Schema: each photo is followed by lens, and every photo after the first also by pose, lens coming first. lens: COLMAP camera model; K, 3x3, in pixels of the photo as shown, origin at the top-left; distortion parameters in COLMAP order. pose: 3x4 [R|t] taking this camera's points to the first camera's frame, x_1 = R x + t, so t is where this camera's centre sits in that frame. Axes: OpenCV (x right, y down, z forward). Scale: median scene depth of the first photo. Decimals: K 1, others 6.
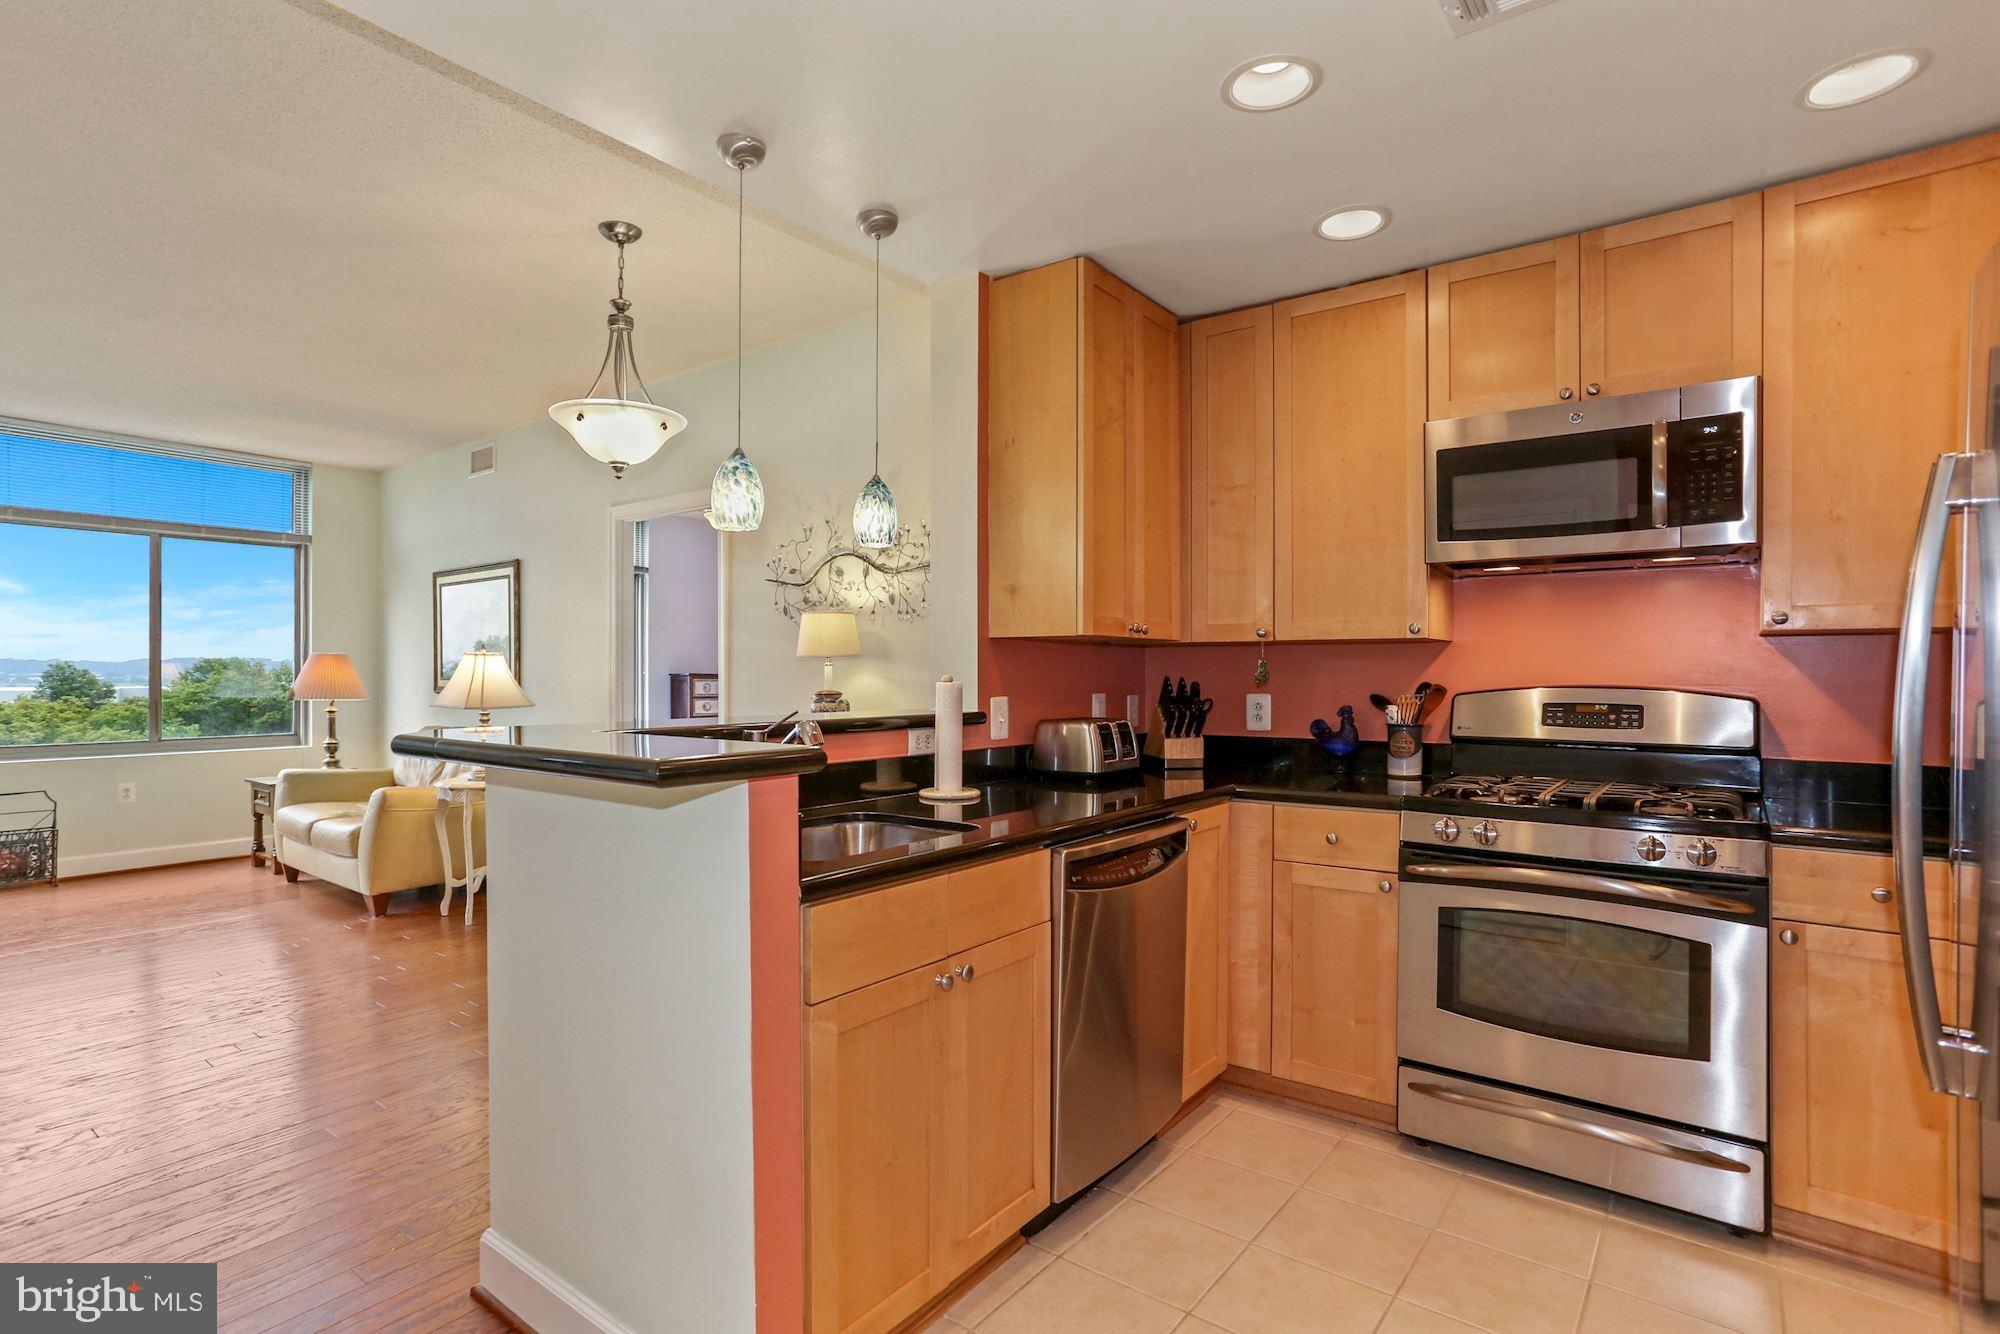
lens RADIAL K [[986.7, 0, 982.9], [0, 986.7, 683.3], [0, 0, 1]] dist [-0.049632, 0.034487]
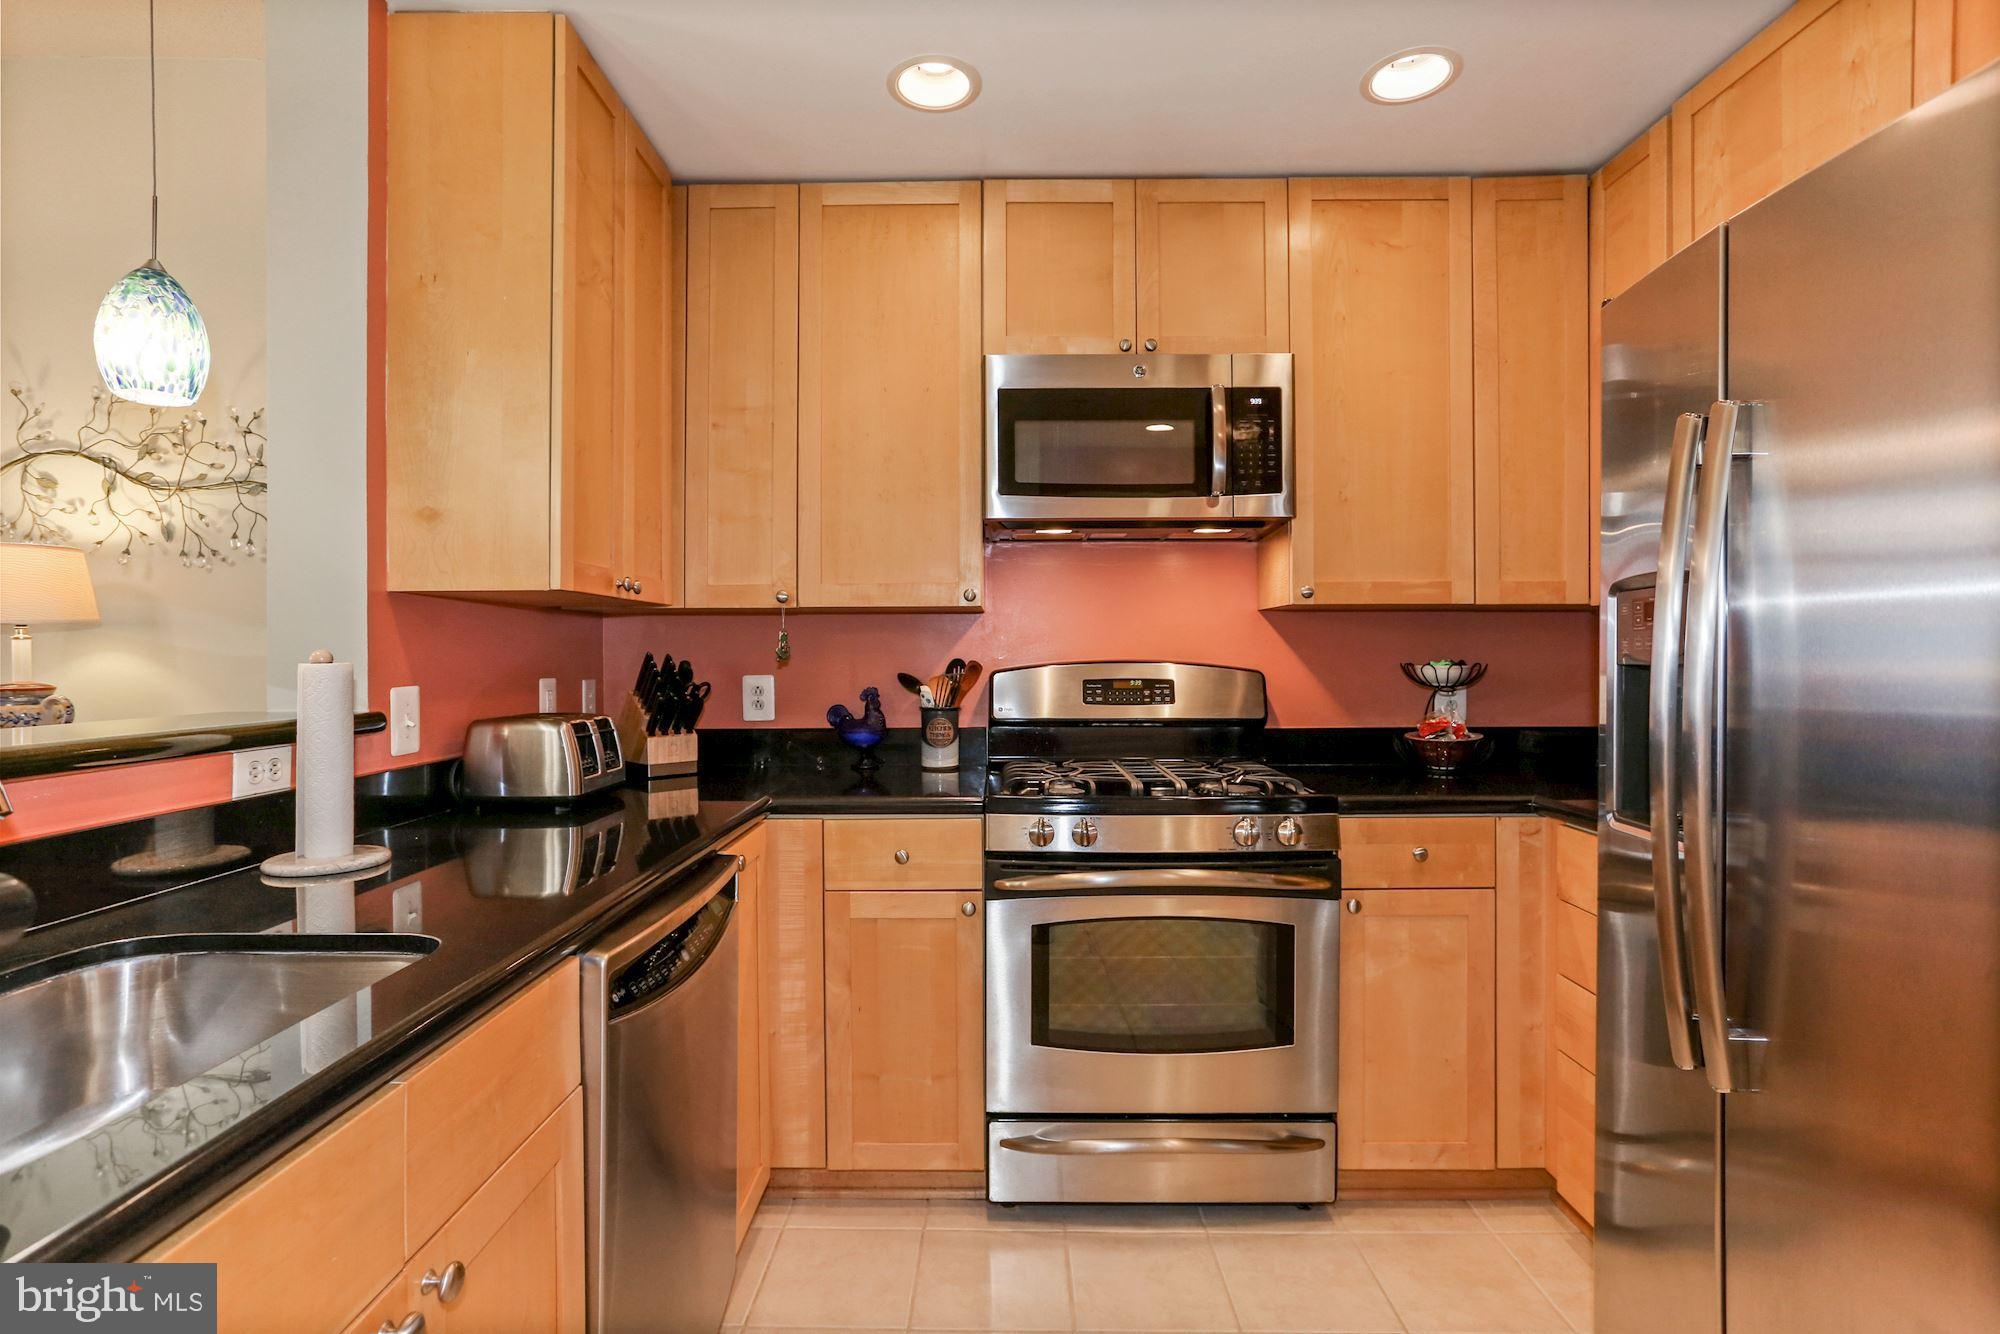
lens RADIAL K [[971.8, 0, 987.3], [0, 971.8, 654.6], [0, 0, 1]] dist [-0.057044, 0.037467]
pose [[0.802269, -0.005064, 0.596941, -0.037208], [0.011526, 0.999909, -0.007008, 0.001382], [-0.596851, 0.012503, 0.802254, 0.222702]]
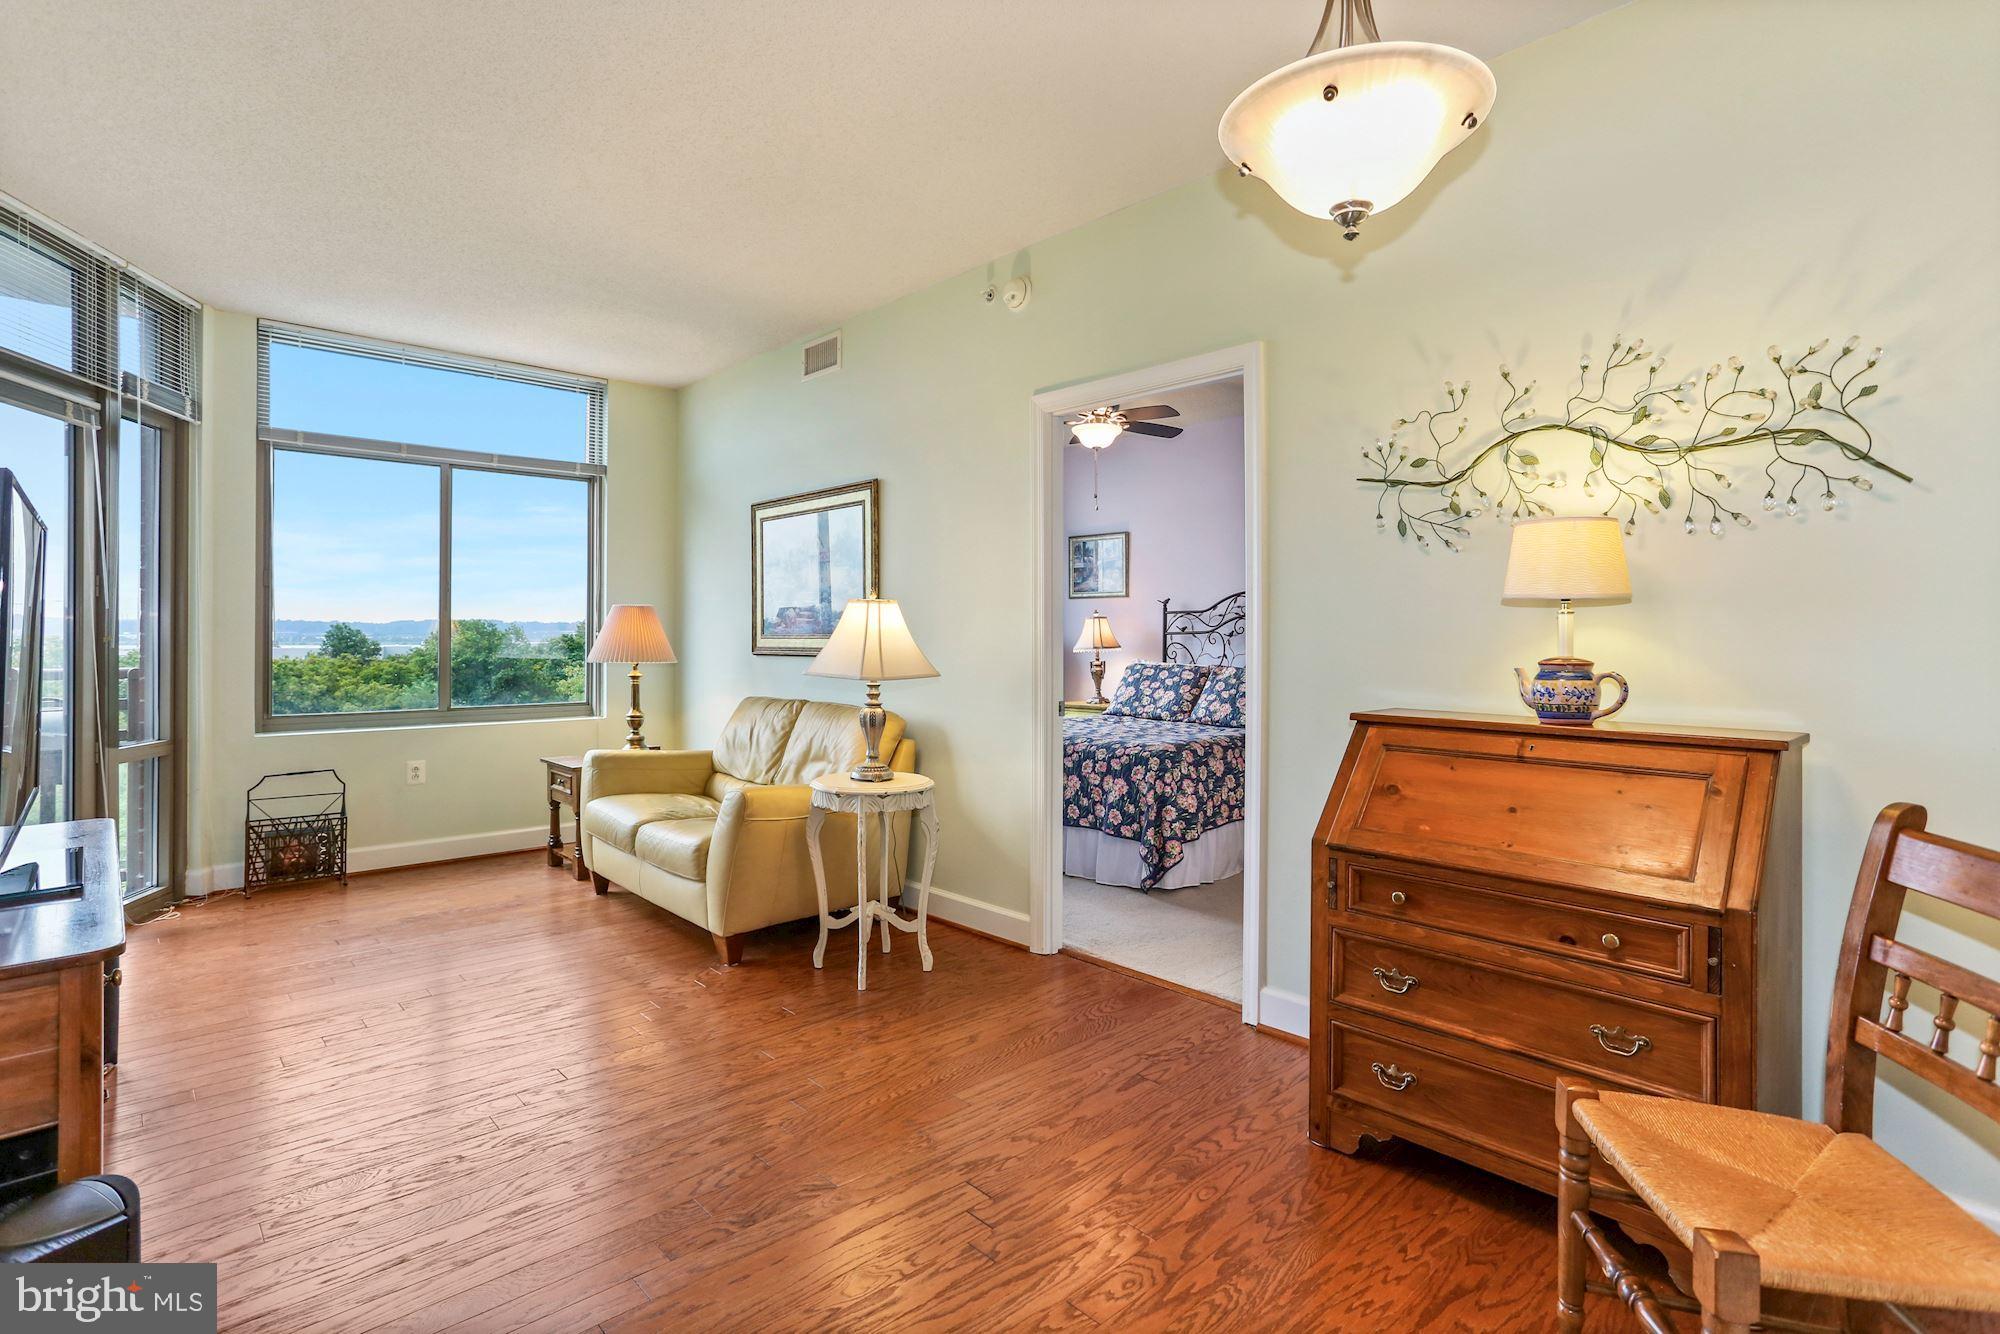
lens RADIAL K [[971.8, 0, 987.3], [0, 971.8, 654.6], [0, 0, 1]] dist [-0.057044, 0.037467]
pose [[0.986759, 0.008205, -0.161988, -0.398765], [-0.006911, 0.999940, 0.008547, 0.002512], [0.162049, -0.007315, 0.986756, 0.404072]]
